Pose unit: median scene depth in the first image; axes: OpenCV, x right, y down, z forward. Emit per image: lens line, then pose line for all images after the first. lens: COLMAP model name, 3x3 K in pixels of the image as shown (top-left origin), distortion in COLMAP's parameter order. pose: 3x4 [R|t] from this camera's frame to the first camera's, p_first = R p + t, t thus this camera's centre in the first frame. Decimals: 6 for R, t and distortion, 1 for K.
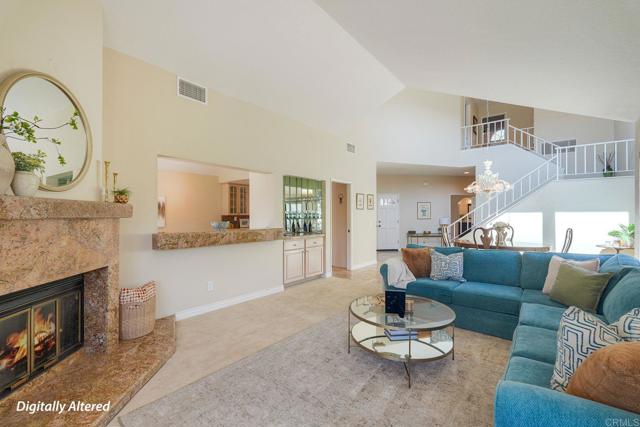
lens RADIAL K [[284.4, 0, 319.7], [0, 284.4, 214.7], [0, 0, 1]] dist [0.004303, 0.000511]
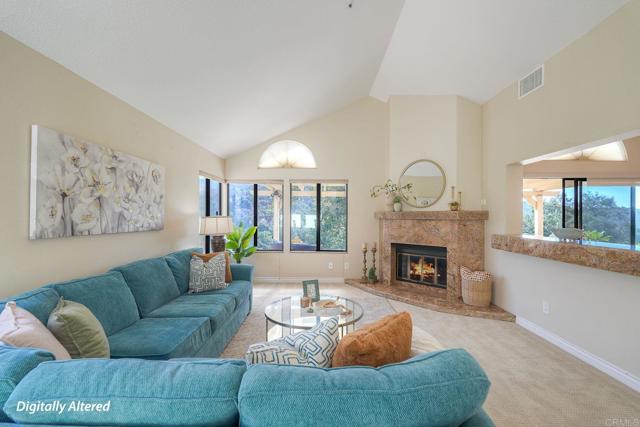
lens RADIAL K [[284.4, 0, 319.9], [0, 284.4, 214.2], [0, 0, 1]] dist [0.004303, 0.000511]
pose [[-0.808450, -0.004357, -0.588548, 0.773848], [0.001474, 0.999954, -0.009427, -0.005732], [0.588562, -0.008488, -0.808407, 1.648101]]
